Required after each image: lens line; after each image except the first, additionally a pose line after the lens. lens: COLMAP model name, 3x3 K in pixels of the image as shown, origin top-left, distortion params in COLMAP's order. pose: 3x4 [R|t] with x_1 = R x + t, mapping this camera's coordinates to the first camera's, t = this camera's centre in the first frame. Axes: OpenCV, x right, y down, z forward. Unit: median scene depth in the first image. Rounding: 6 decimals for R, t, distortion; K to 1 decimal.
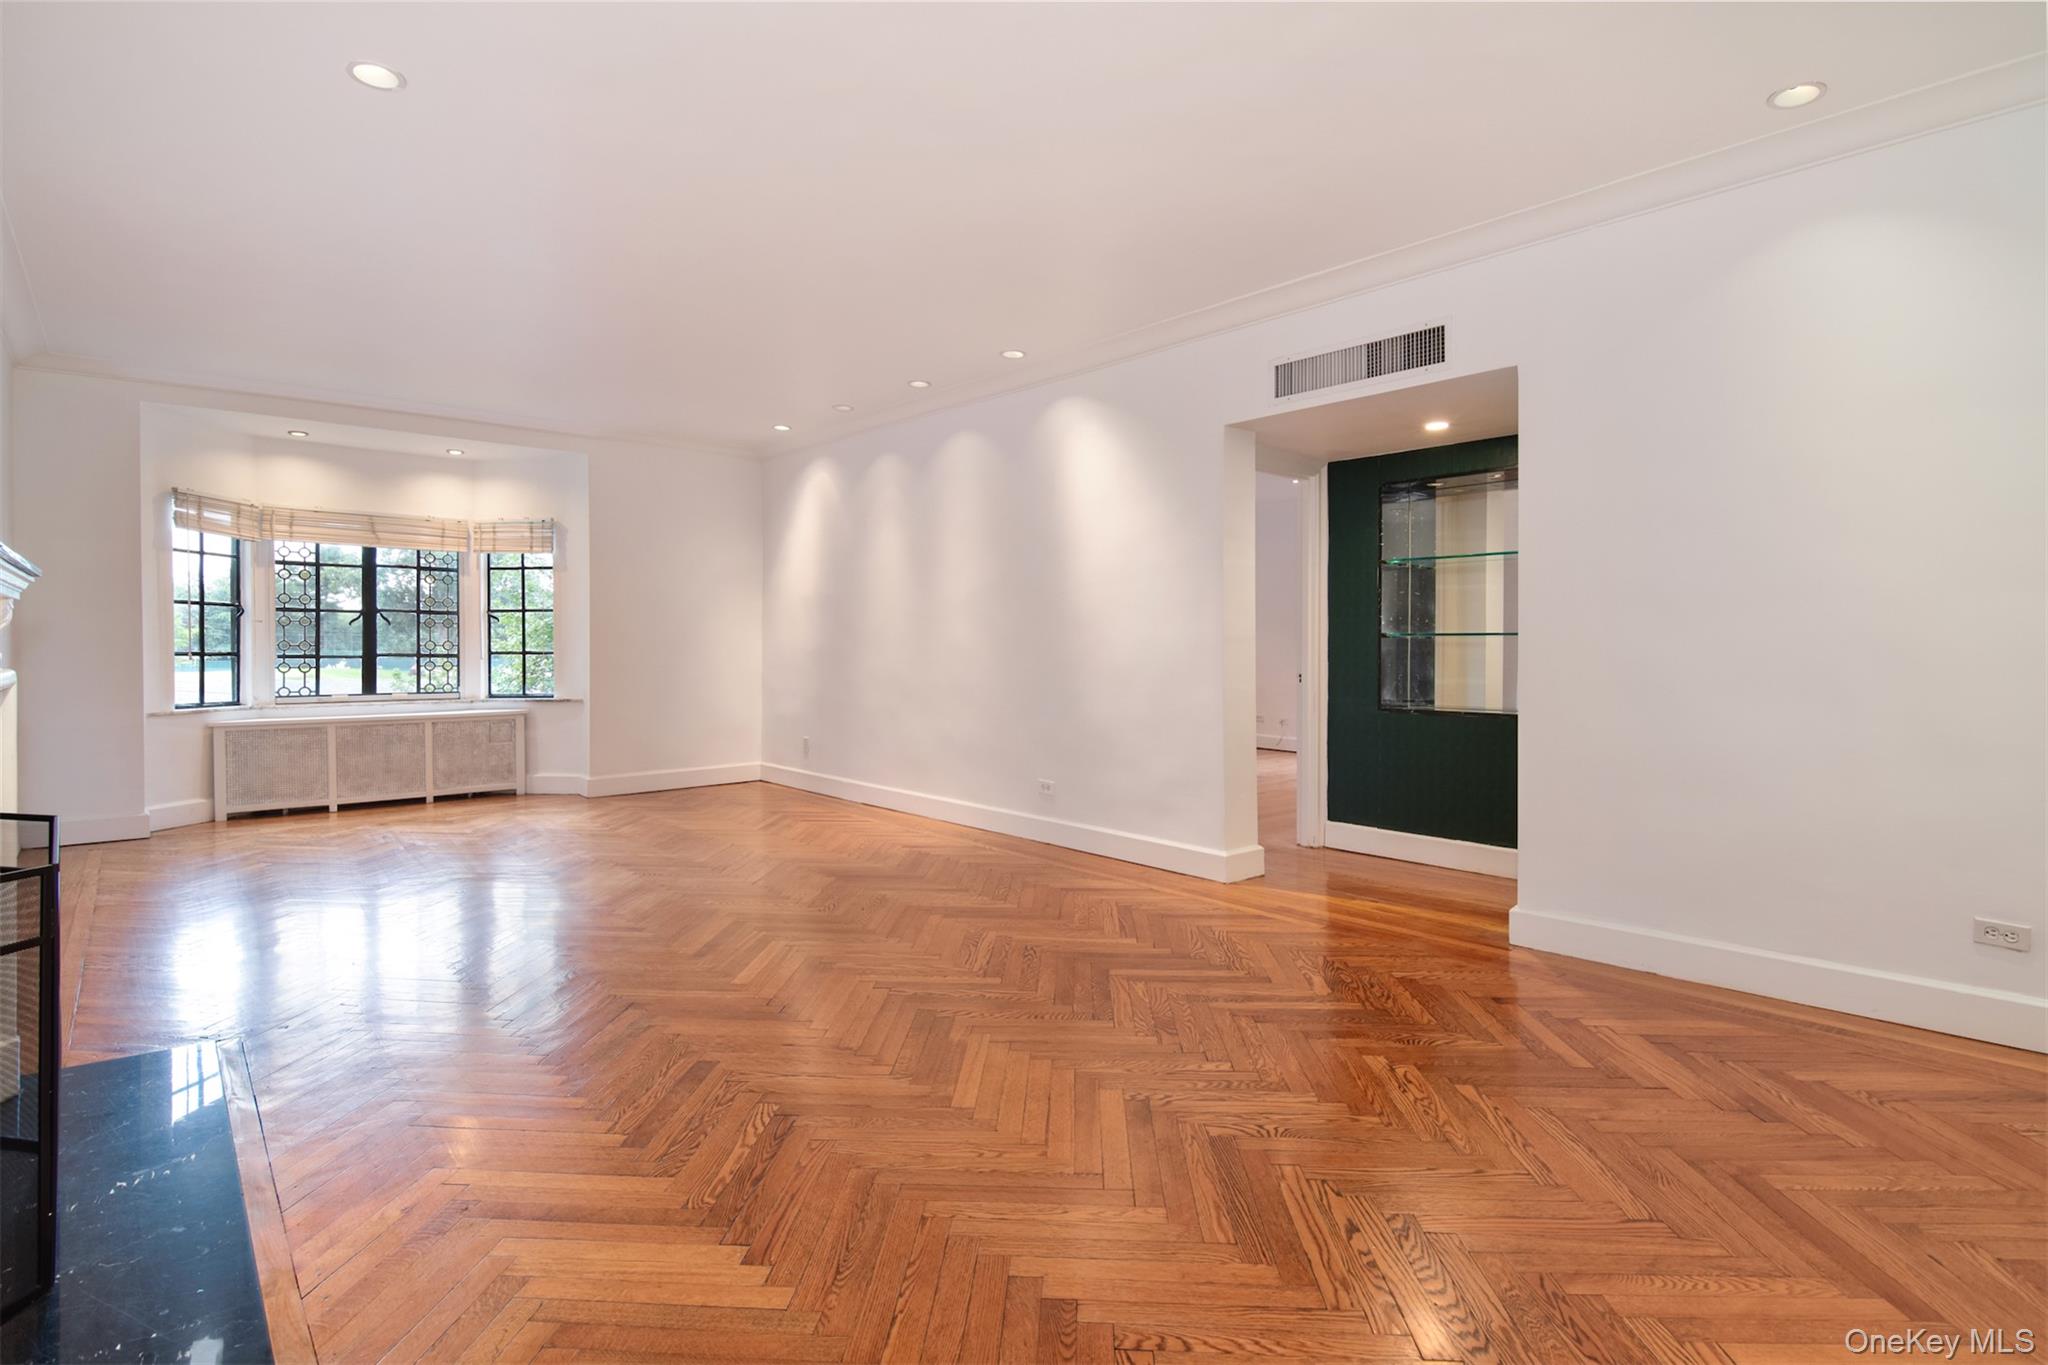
lens RADIAL K [[1034.5, 0, 1022.8], [0, 1034.5, 673.1], [0, 0, 1]] dist [-0.006868, 0.000790]
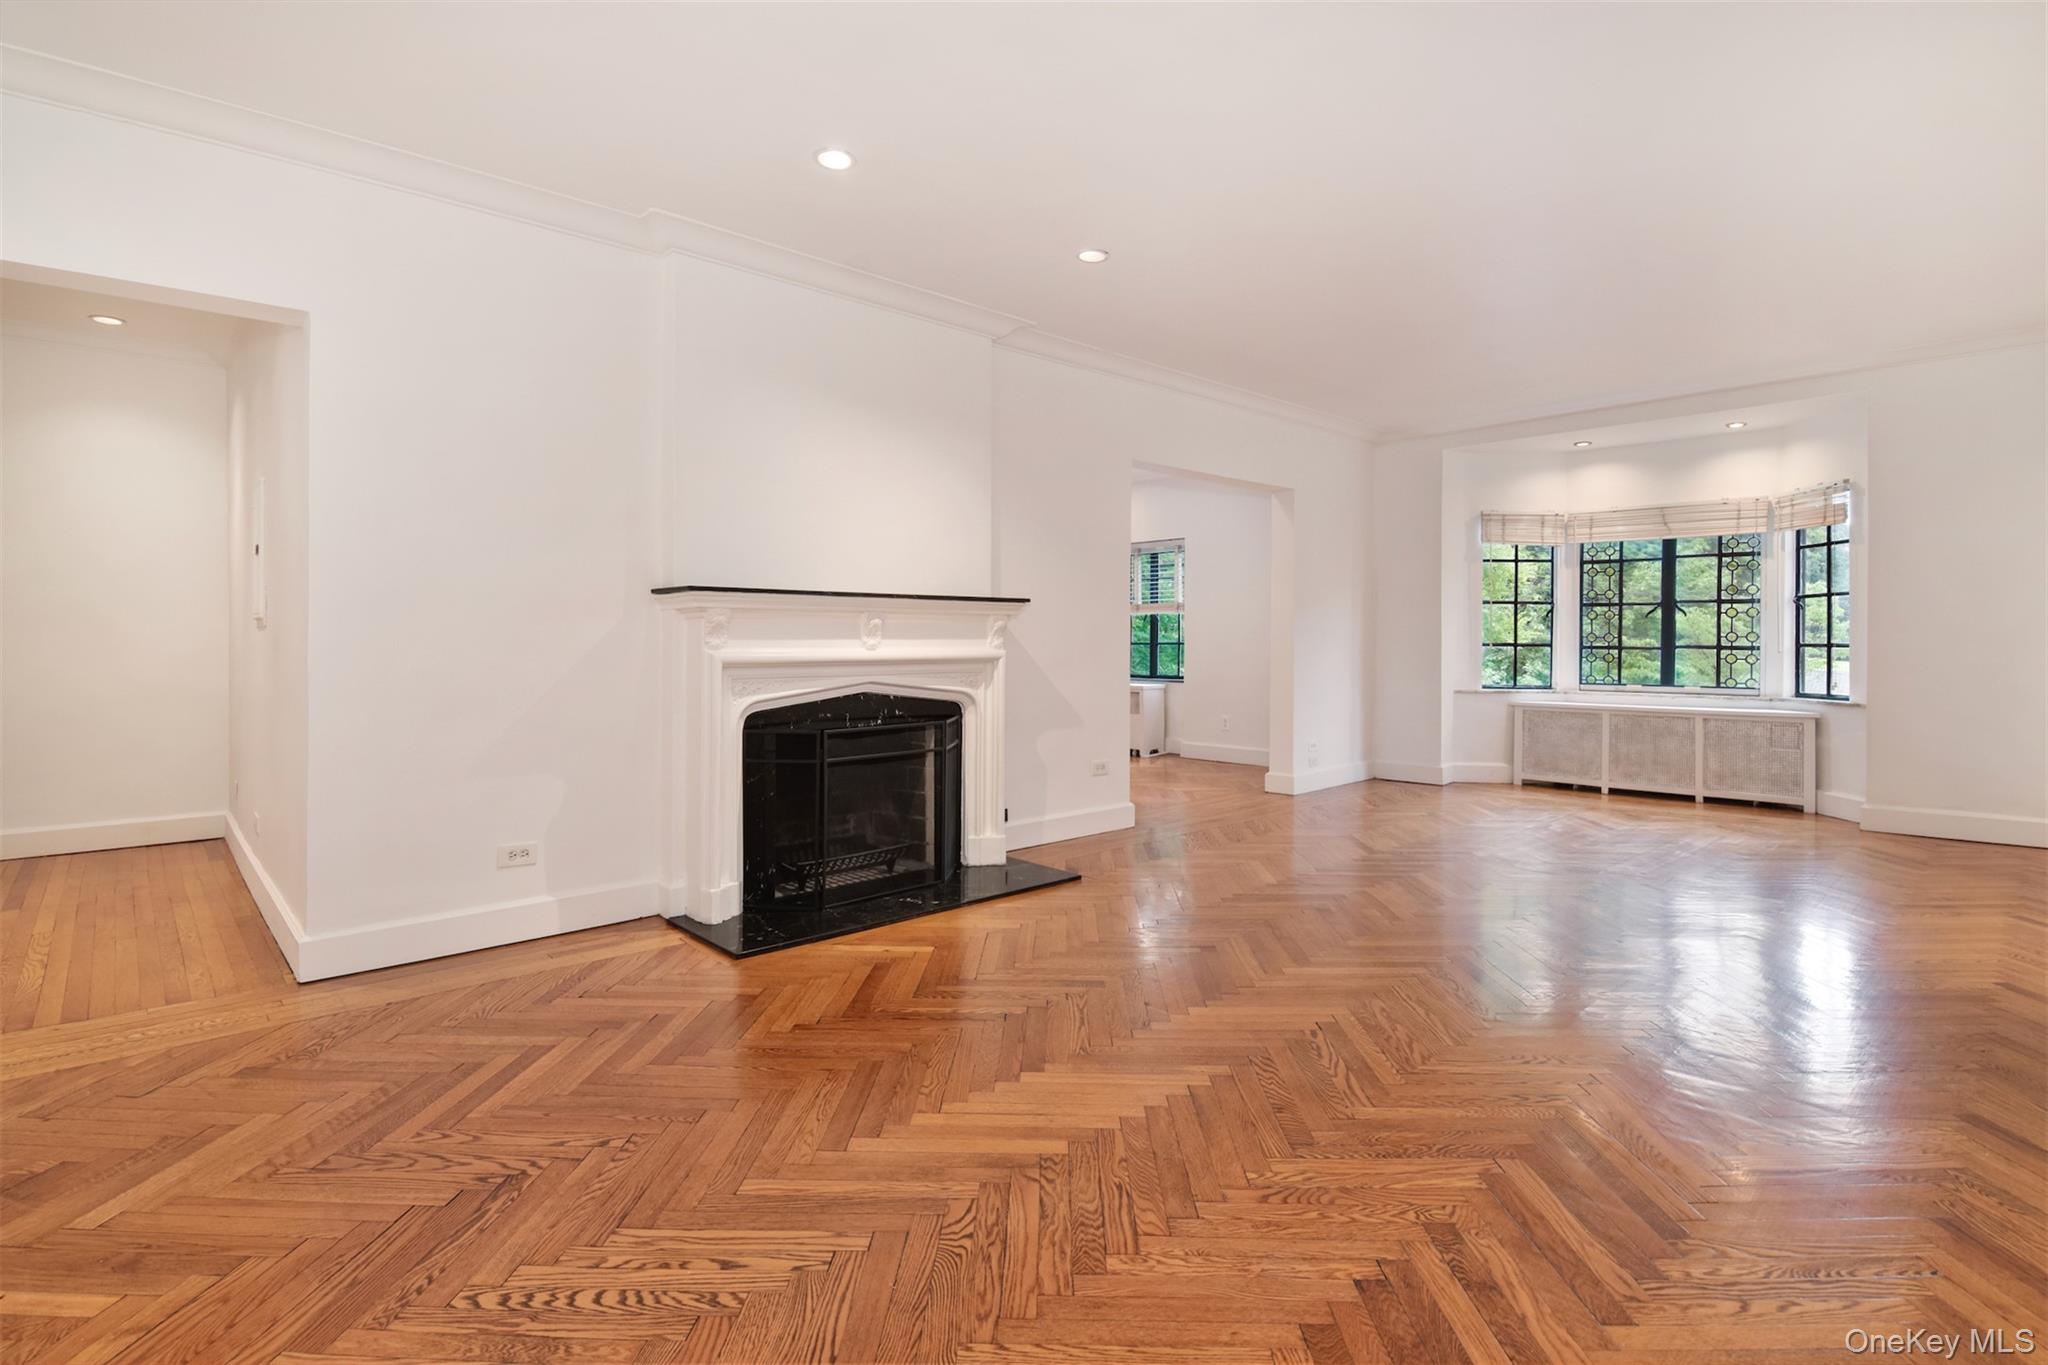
lens RADIAL K [[1034.5, 0, 1031.2], [0, 1034.5, 680.8], [0, 0, 1]] dist [-0.006868, 0.000790]
pose [[0.012968, 0.037552, -0.999211, 0.363861], [-0.024830, 0.998999, 0.037222, -0.006366], [0.999608, 0.024328, 0.013888, 0.371452]]
